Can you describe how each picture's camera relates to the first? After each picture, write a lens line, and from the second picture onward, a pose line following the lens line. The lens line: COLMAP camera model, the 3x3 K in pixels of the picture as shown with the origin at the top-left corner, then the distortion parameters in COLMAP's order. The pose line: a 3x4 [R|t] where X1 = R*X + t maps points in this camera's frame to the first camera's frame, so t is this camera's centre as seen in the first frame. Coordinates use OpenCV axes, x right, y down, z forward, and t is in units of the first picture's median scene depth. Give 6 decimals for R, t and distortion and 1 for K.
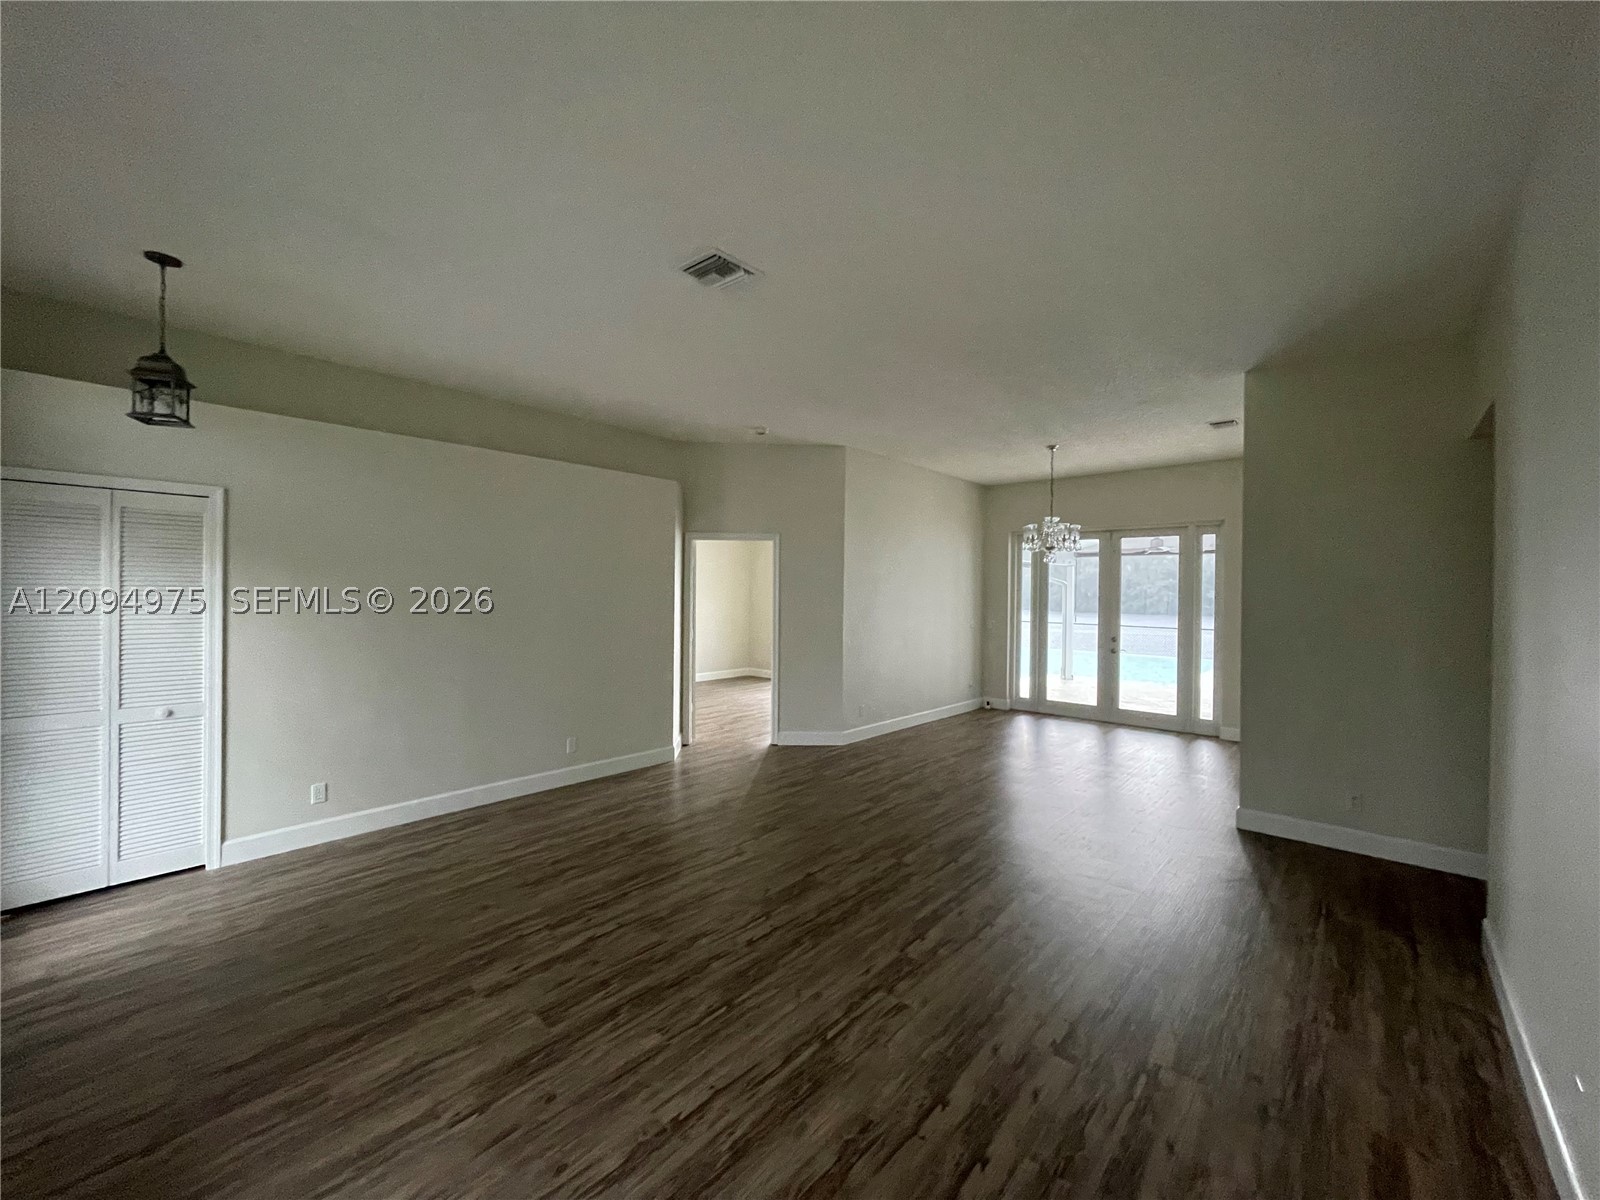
lens RADIAL K [[641.6, 0, 798.5], [0, 641.6, 595.6], [0, 0, 1]] dist [0.001662, 0.000131]
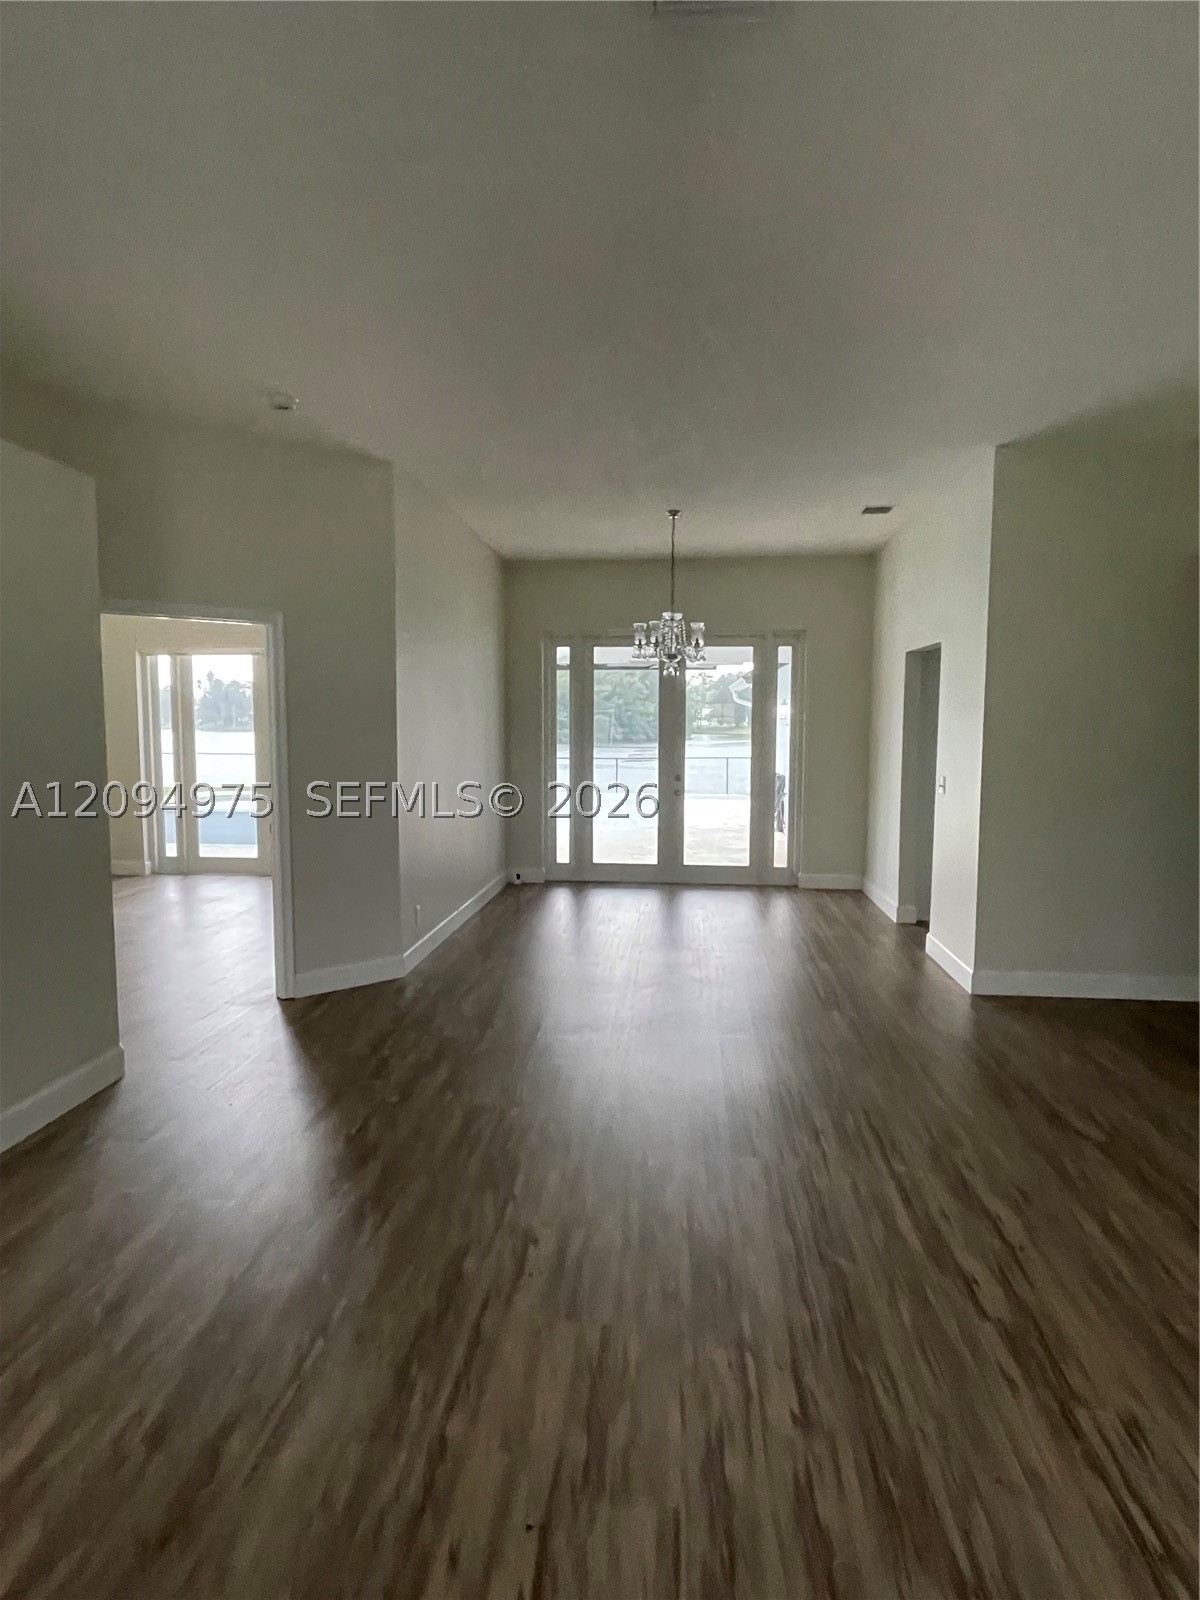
lens RADIAL K [[871.8, 0, 603.6], [0, 871.8, 791.6], [0, 0, 1]] dist [-0.004228, -0.000052]
pose [[0.804472, -0.056544, 0.591293, -0.216868], [0.007554, 0.996352, 0.085001, -0.005478], [-0.593943, -0.063914, 0.801965, 0.216083]]
